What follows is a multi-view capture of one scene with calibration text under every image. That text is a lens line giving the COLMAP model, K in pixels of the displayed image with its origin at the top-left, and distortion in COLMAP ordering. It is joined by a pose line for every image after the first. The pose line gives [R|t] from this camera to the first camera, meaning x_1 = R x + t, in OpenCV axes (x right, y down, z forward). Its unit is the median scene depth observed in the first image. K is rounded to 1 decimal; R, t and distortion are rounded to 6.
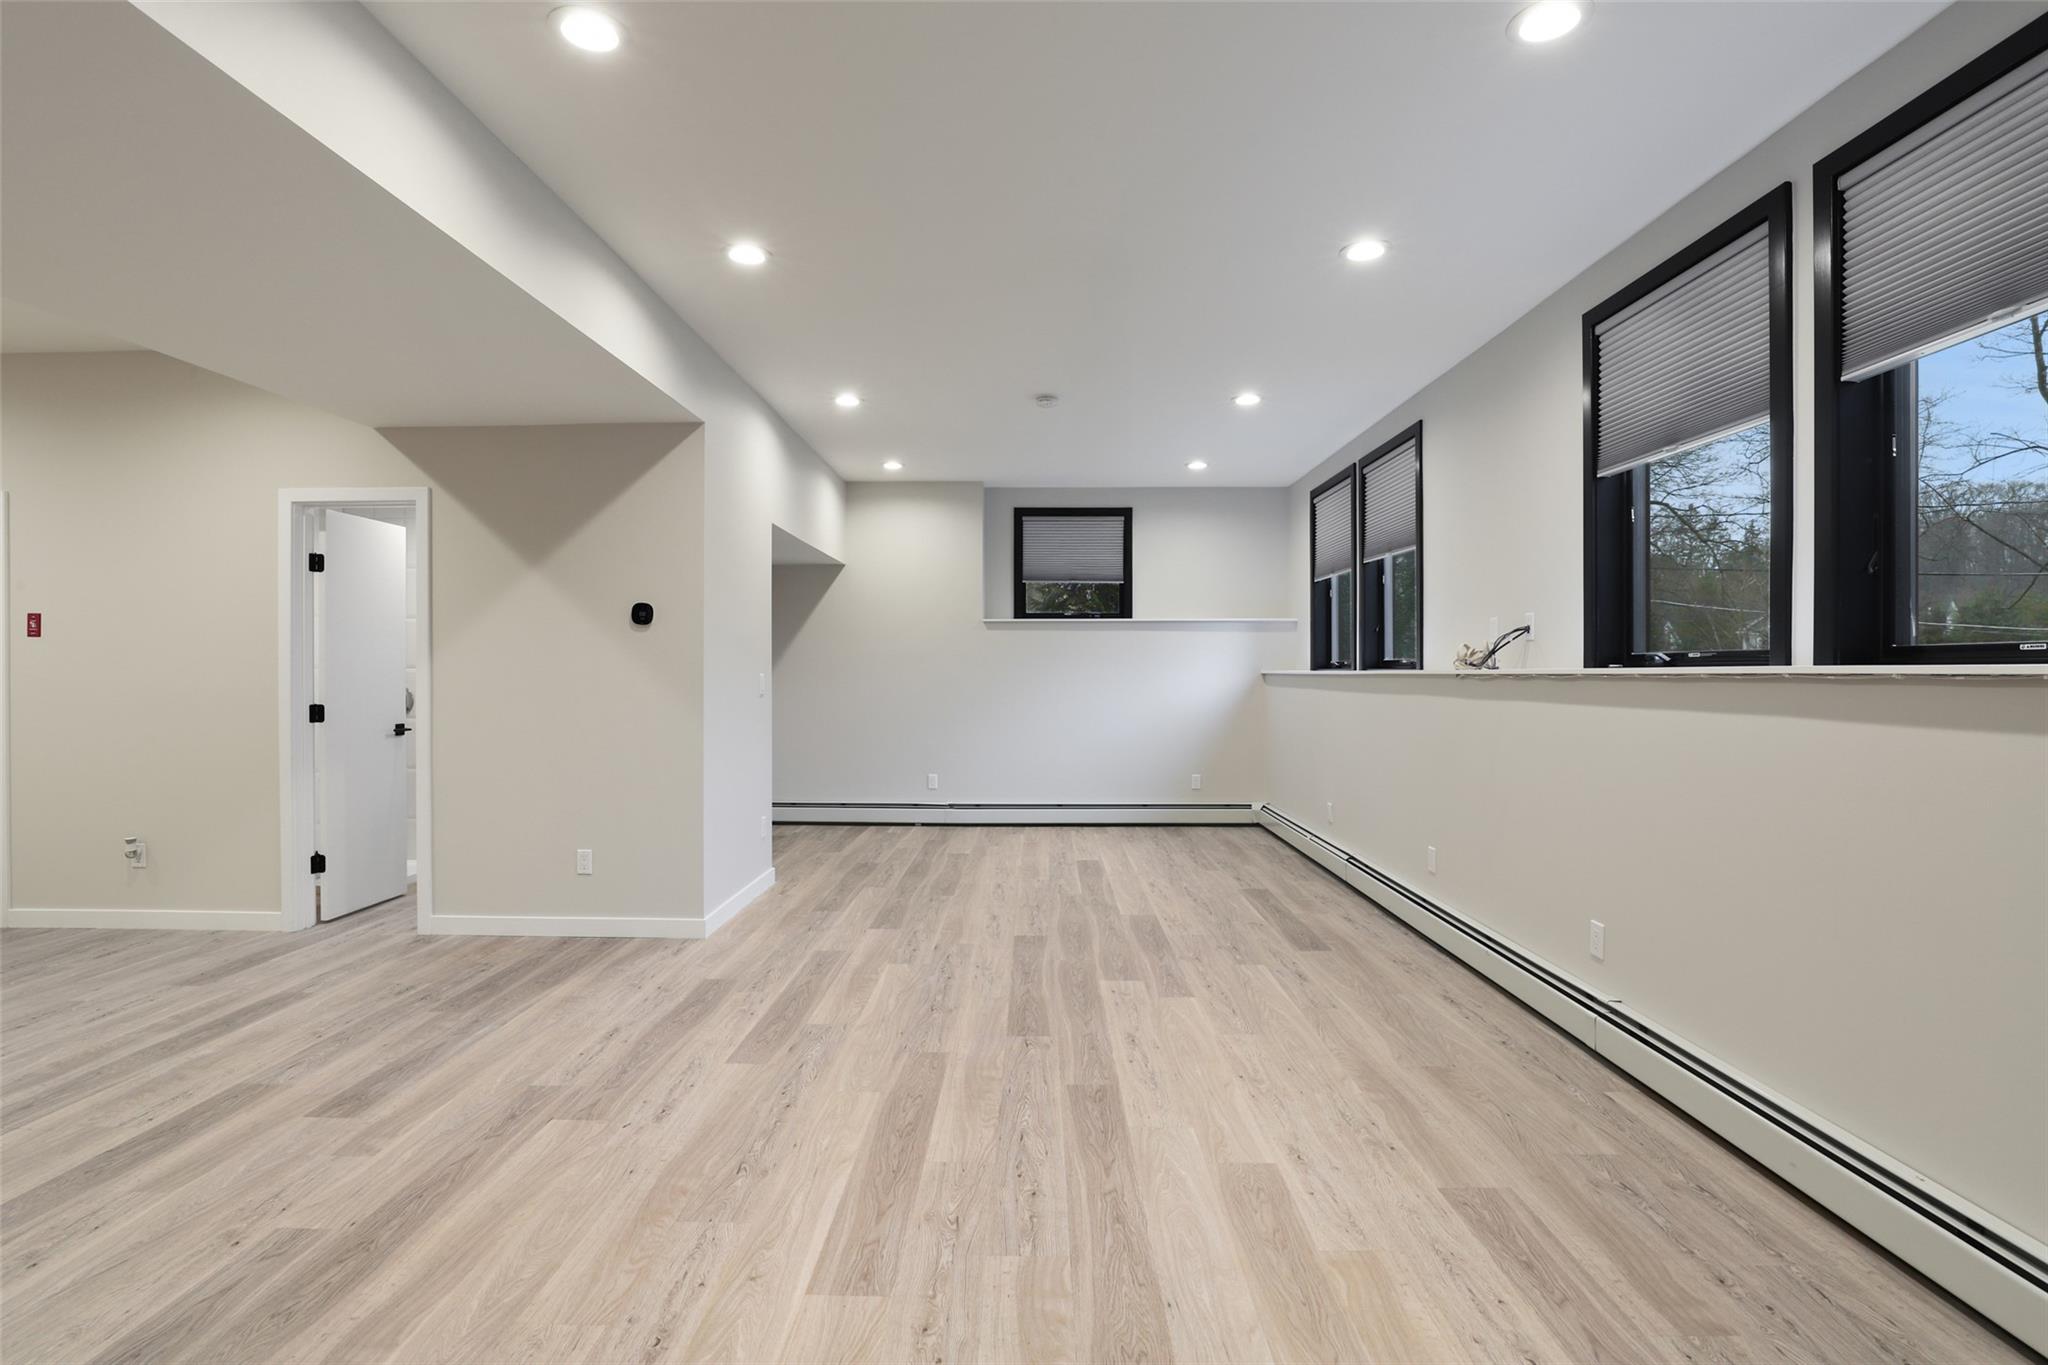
lens RADIAL K [[948.7, 0, 1019.6], [0, 948.7, 679.8], [0, 0, 1]] dist [-0.026209, 0.006378]
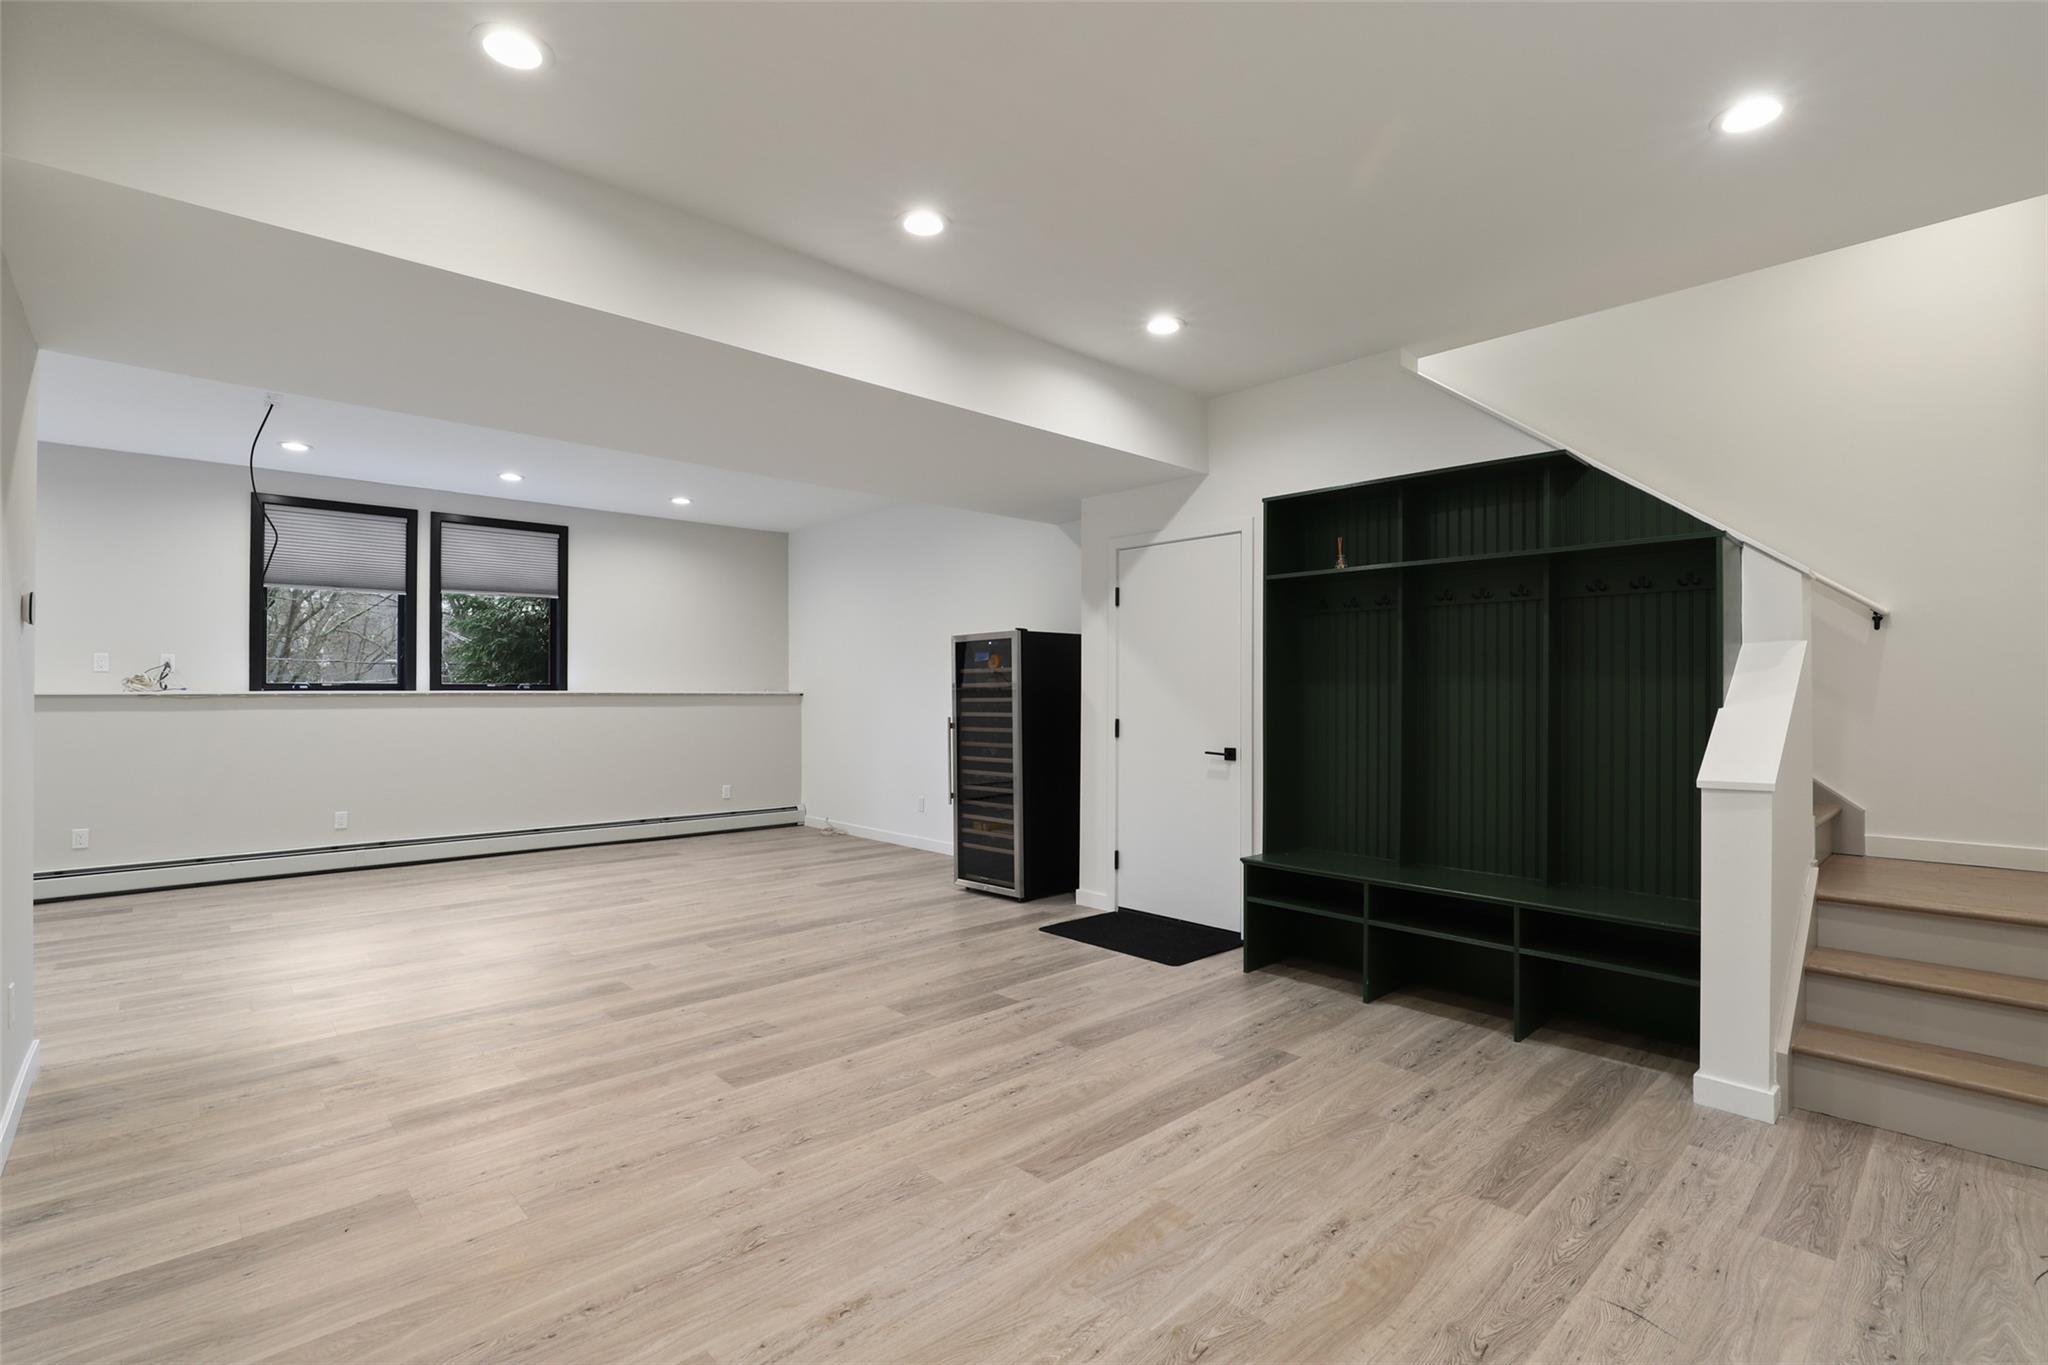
lens RADIAL K [[948.7, 0, 1019.6], [0, 948.7, 679.8], [0, 0, 1]] dist [-0.026209, 0.006378]
pose [[-0.694366, 0.008941, 0.719566, -1.643450], [0.007765, 0.999958, -0.004931, -0.012396], [-0.719580, 0.002163, -0.694406, 1.148916]]
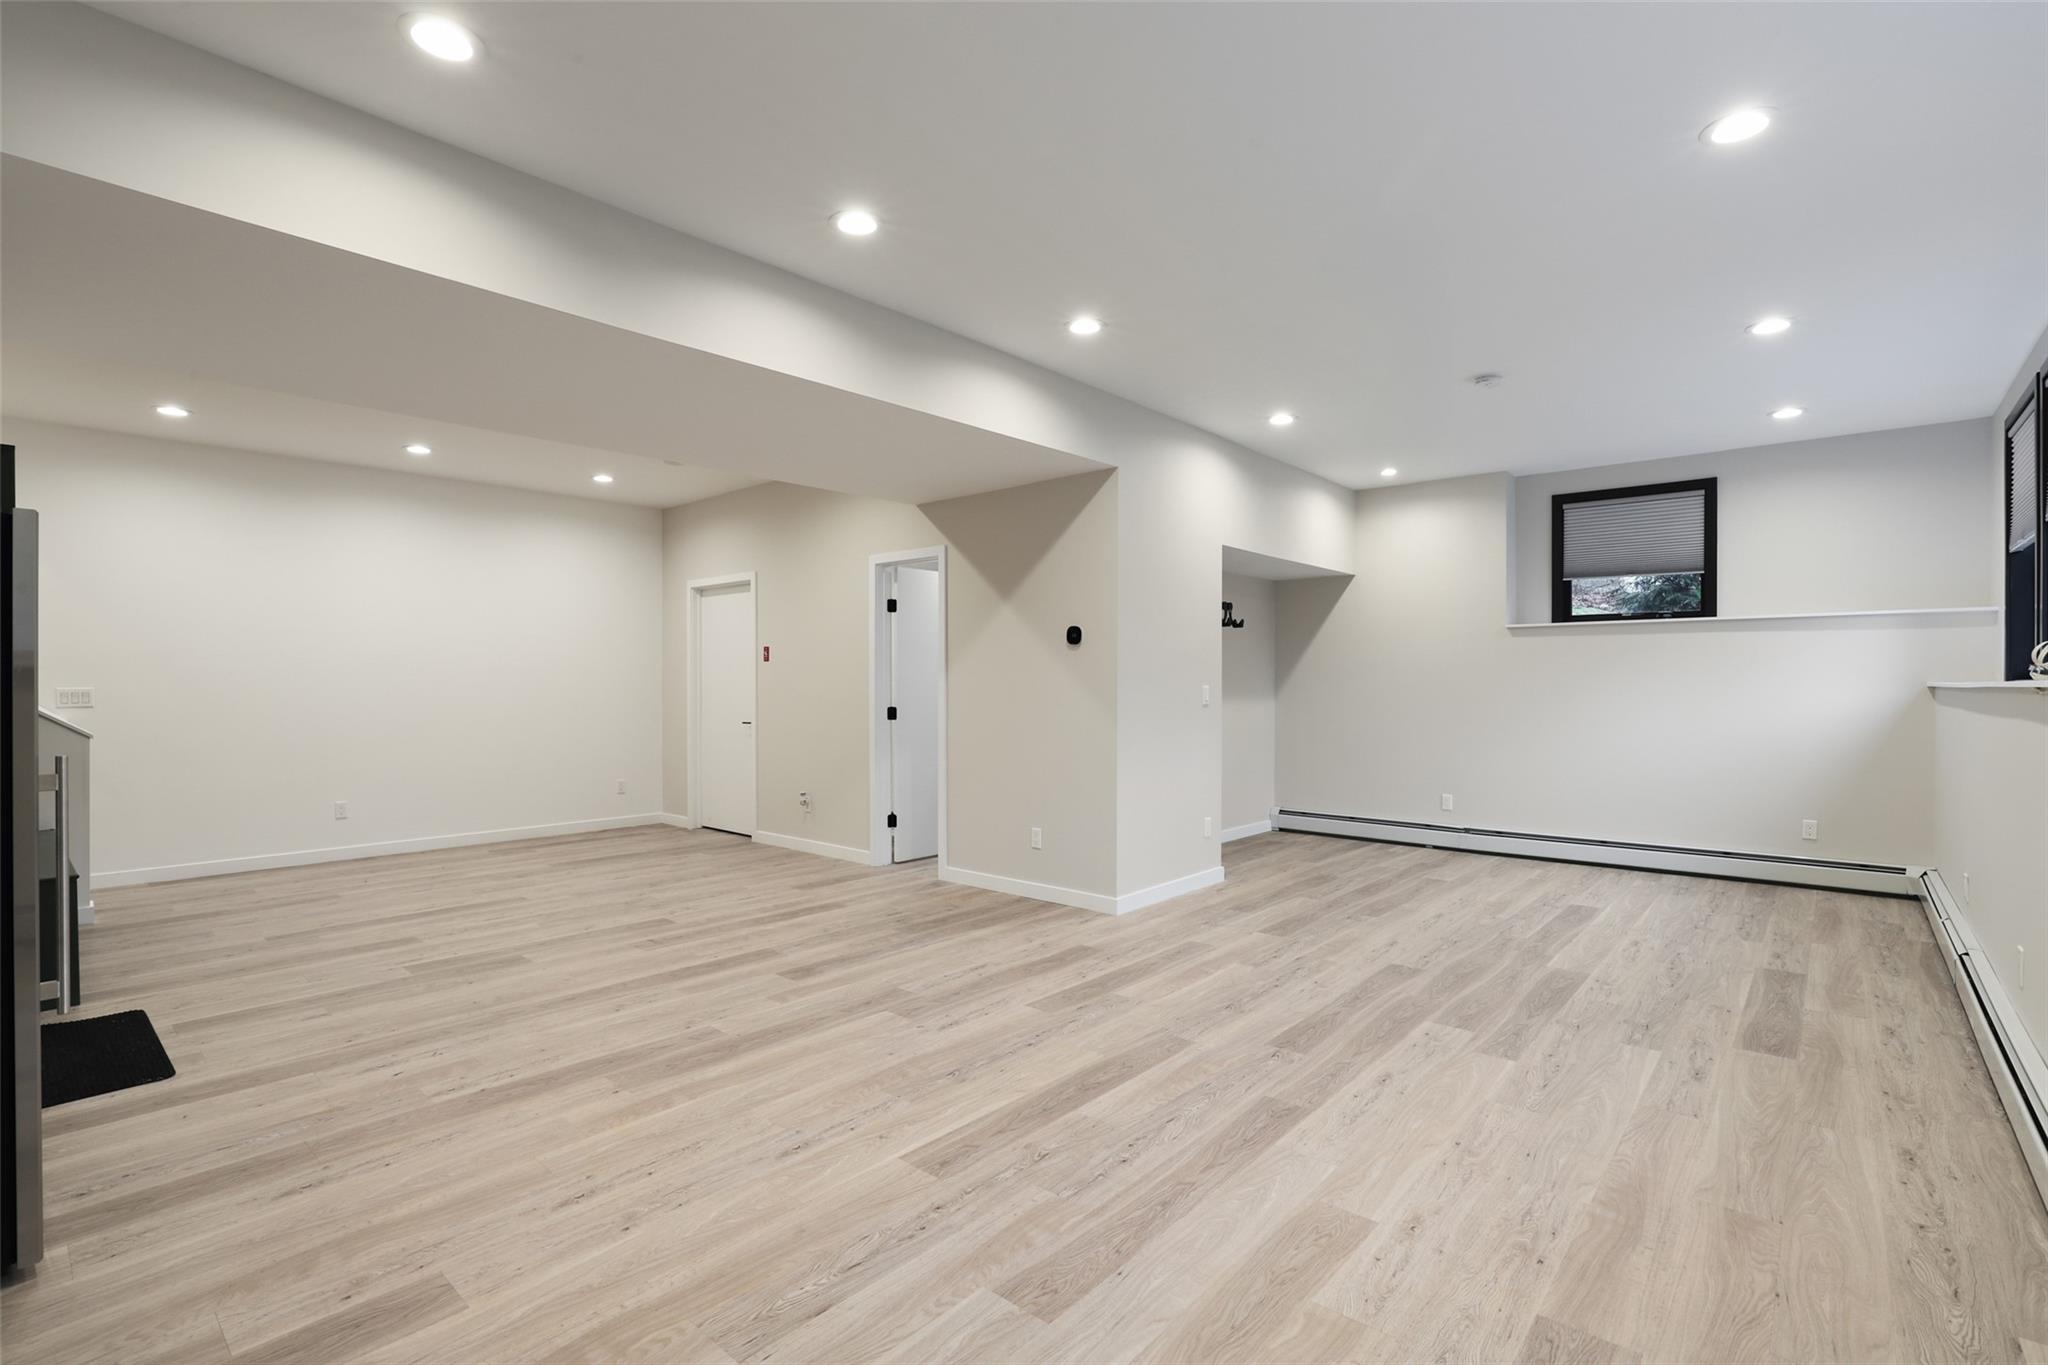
lens RADIAL K [[948.7, 0, 1019.6], [0, 948.7, 679.8], [0, 0, 1]] dist [-0.026209, 0.006378]
pose [[0.762842, -0.002331, -0.646581, 0.388038], [-0.005809, 0.999928, -0.010458, -0.000023], [0.646559, 0.011734, 0.762774, 0.050385]]
